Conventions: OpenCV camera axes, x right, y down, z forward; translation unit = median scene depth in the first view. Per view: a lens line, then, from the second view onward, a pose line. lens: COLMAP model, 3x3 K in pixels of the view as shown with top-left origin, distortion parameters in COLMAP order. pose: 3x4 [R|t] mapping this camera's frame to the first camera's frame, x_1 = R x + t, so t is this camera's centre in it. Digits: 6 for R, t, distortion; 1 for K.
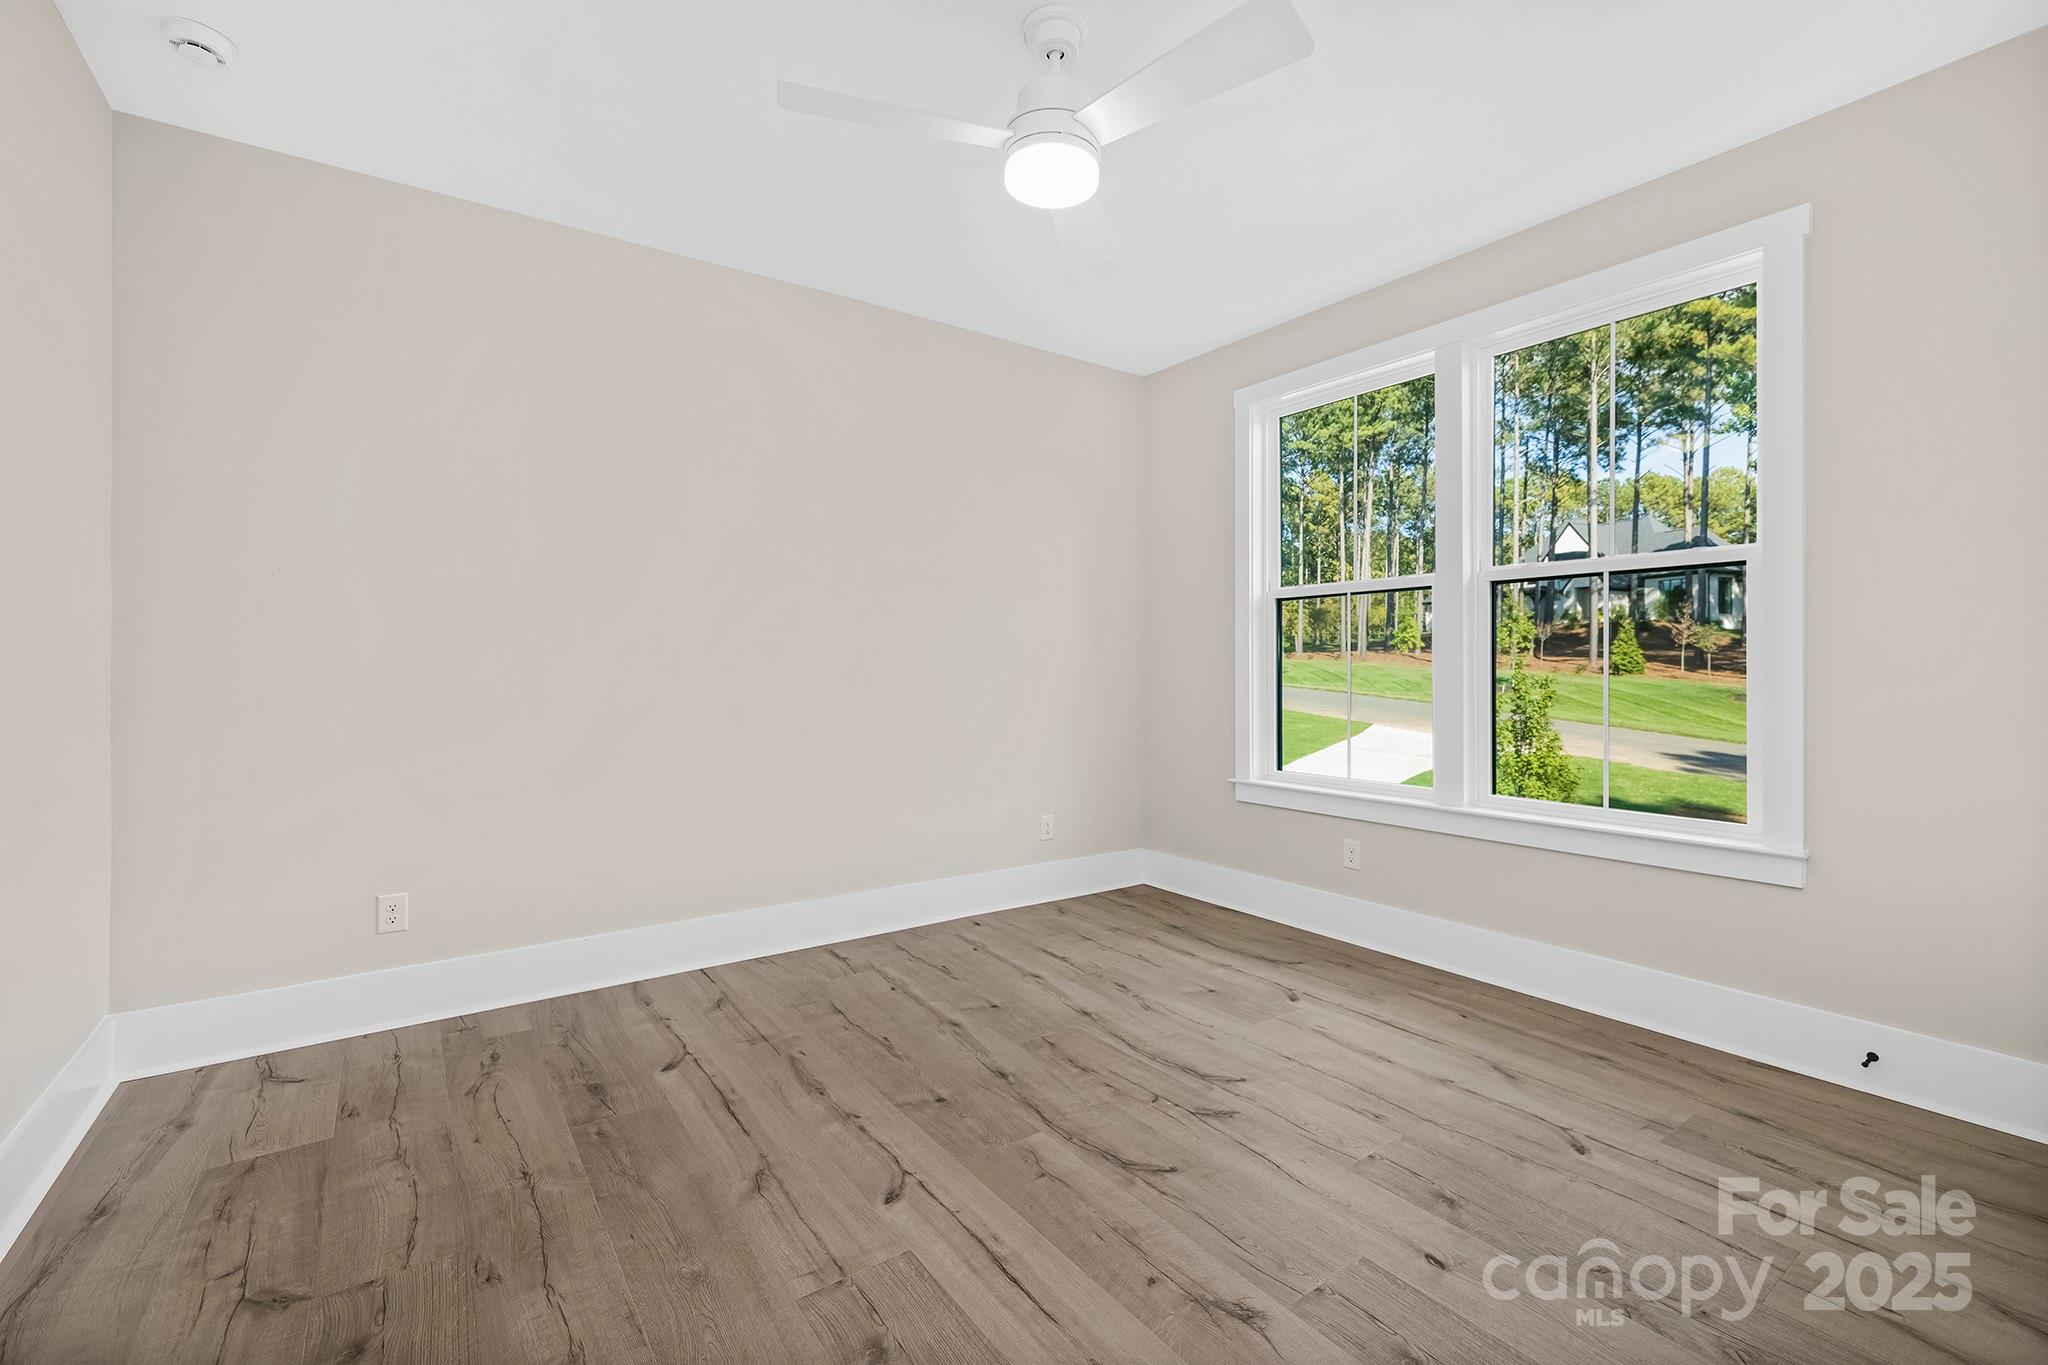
lens RADIAL K [[887.7, 0, 1021.4], [0, 887.7, 678.2], [0, 0, 1]] dist [0.001028, 0.000020]
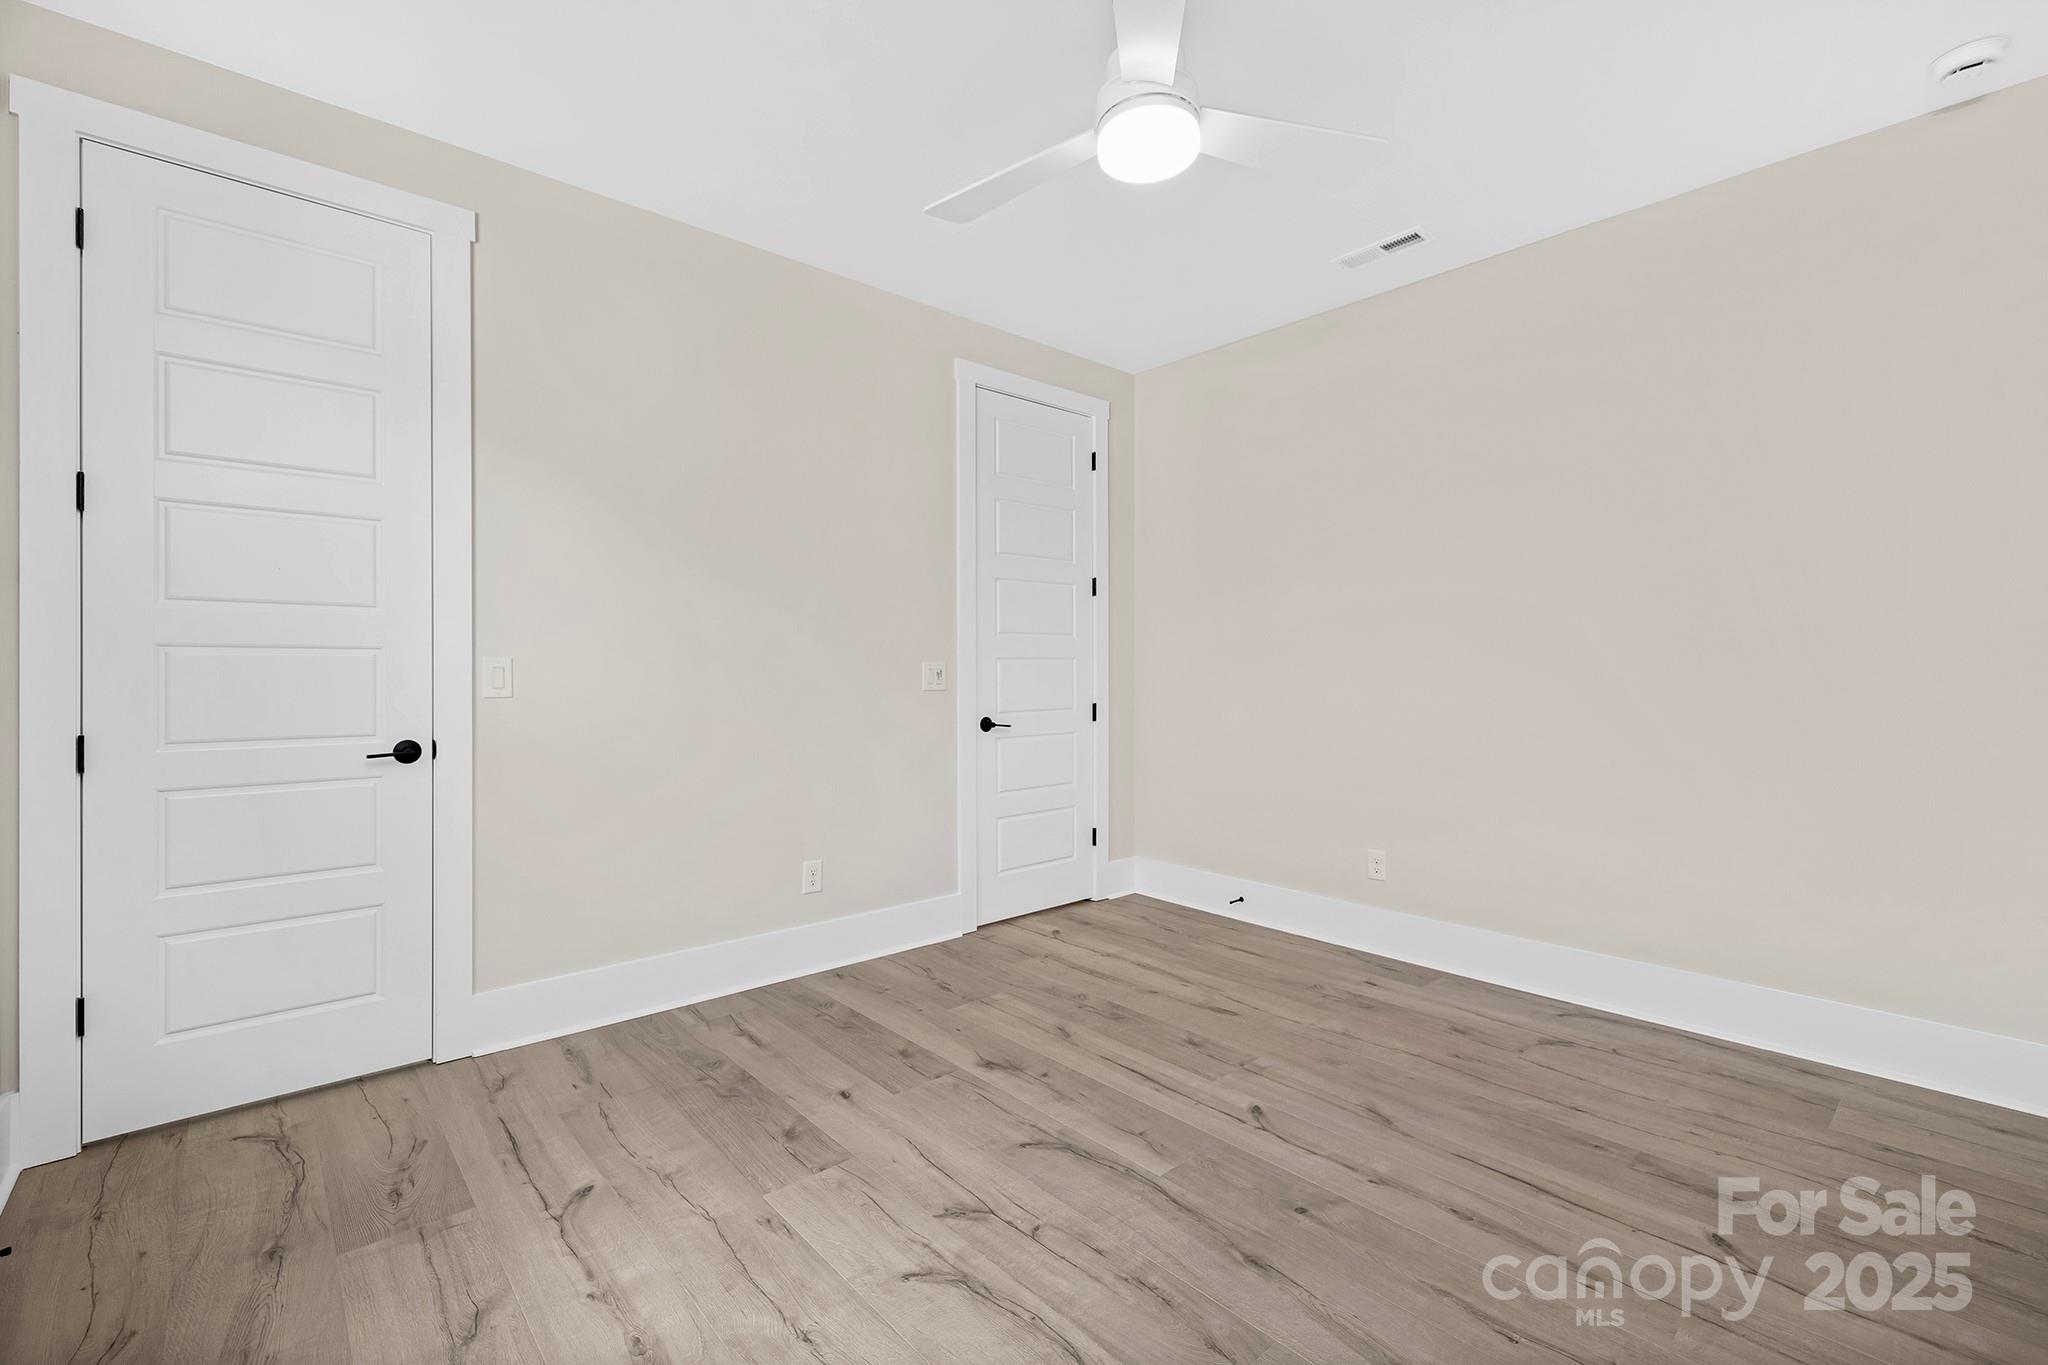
lens RADIAL K [[887.7, 0, 1026.8], [0, 887.7, 672.5], [0, 0, 1]] dist [0.001028, 0.000020]
pose [[-0.993875, 0.000396, -0.110506, 0.275623], [-0.000494, 0.999968, 0.008025, -0.020045], [0.110506, 0.008030, -0.993843, 1.994294]]
